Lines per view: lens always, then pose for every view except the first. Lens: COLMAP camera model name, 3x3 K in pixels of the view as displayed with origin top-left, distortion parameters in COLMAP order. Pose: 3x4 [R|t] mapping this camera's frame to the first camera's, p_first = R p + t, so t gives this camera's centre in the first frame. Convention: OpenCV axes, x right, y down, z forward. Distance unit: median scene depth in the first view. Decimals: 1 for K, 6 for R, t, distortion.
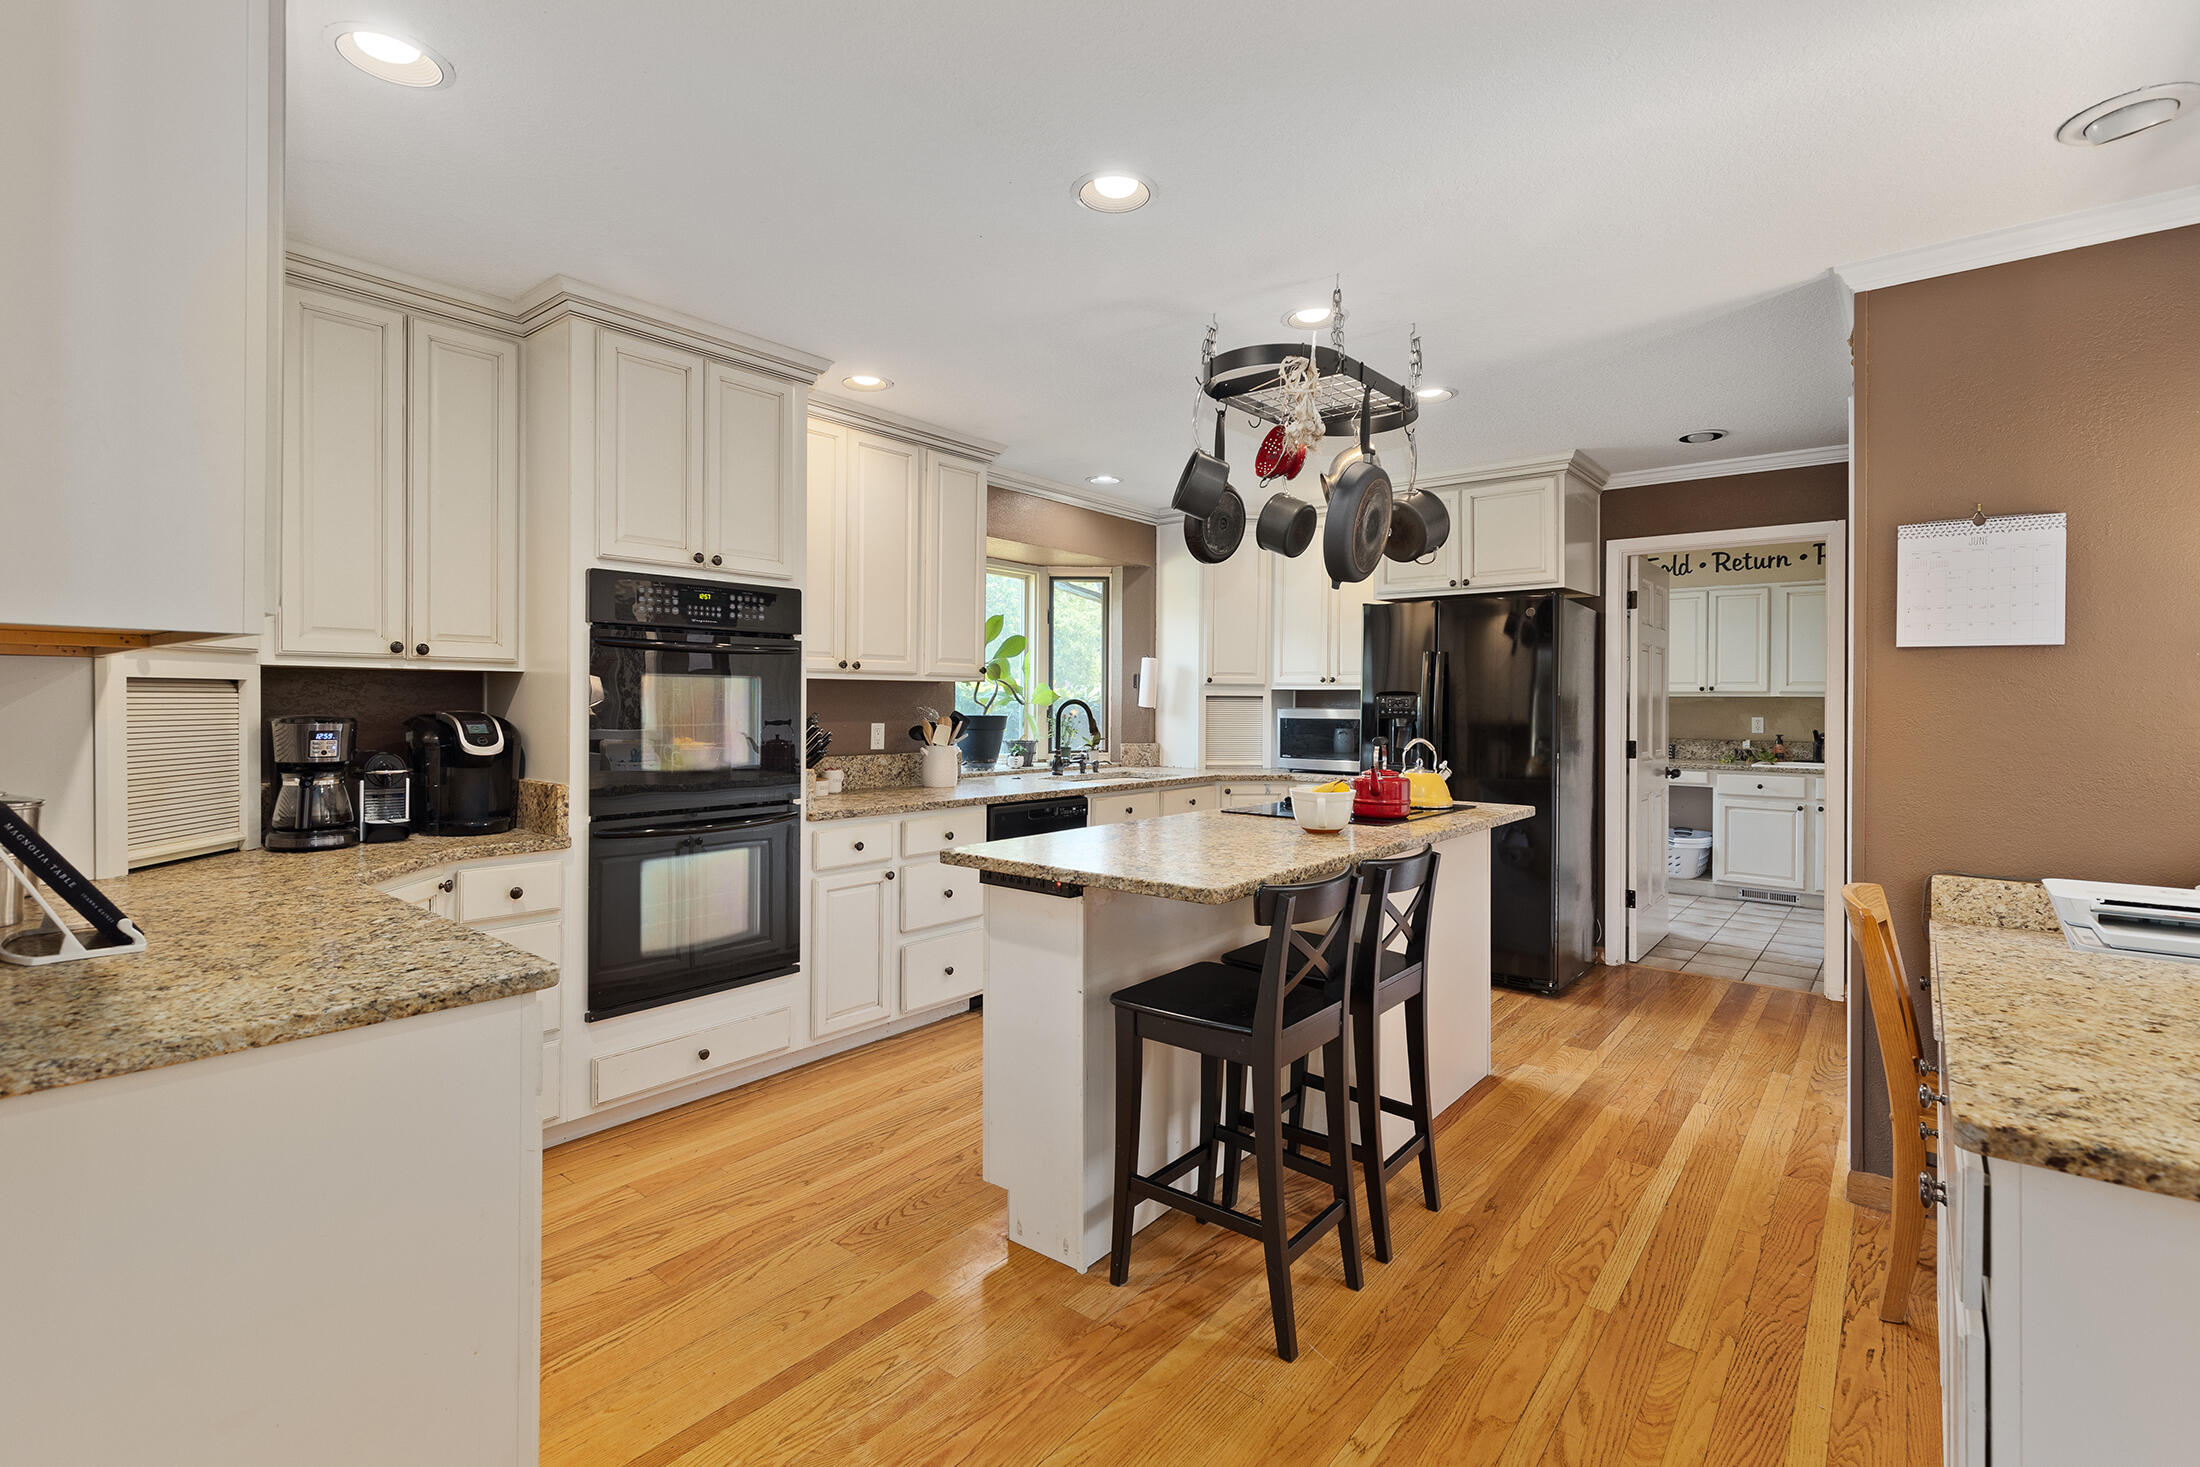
lens RADIAL K [[1026.1, 0, 1134.1], [0, 1026.1, 696.8], [0, 0, 1]] dist [0.004598, -0.000187]
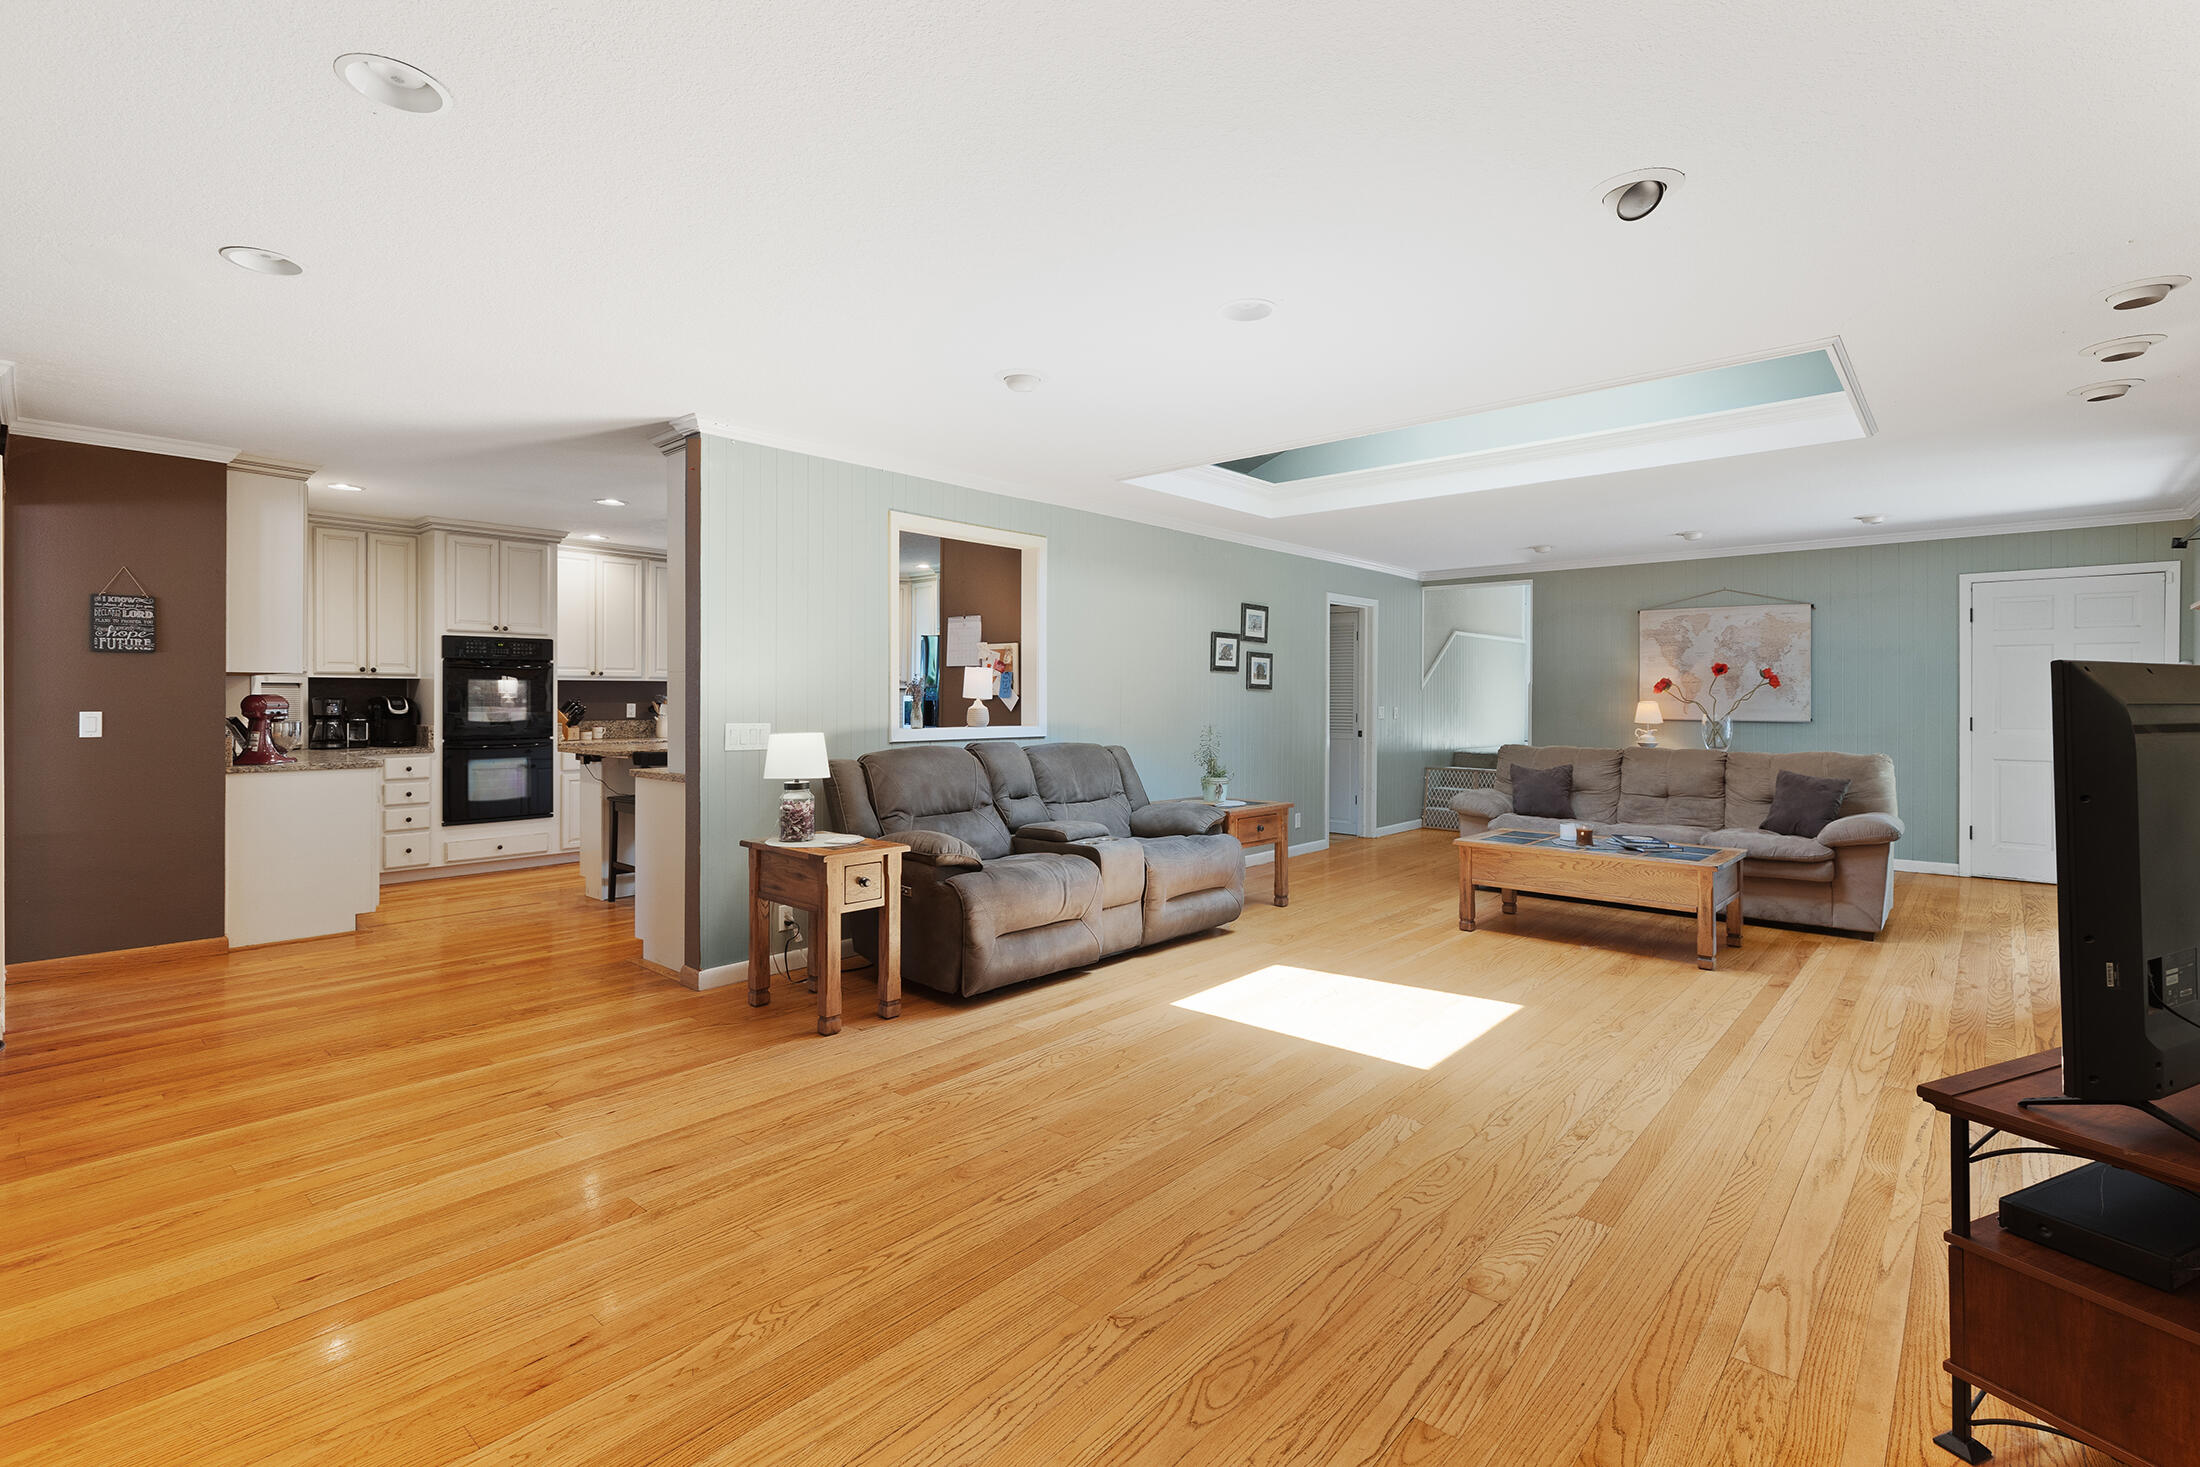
lens RADIAL K [[1026.1, 0, 1131.1], [0, 1026.1, 689.7], [0, 0, 1]] dist [0.004598, -0.000187]
pose [[0.999249, -0.005084, -0.038417, 1.154382], [0.005020, 0.999986, -0.001766, 0.012972], [0.038426, 0.001572, 0.999260, -1.317828]]
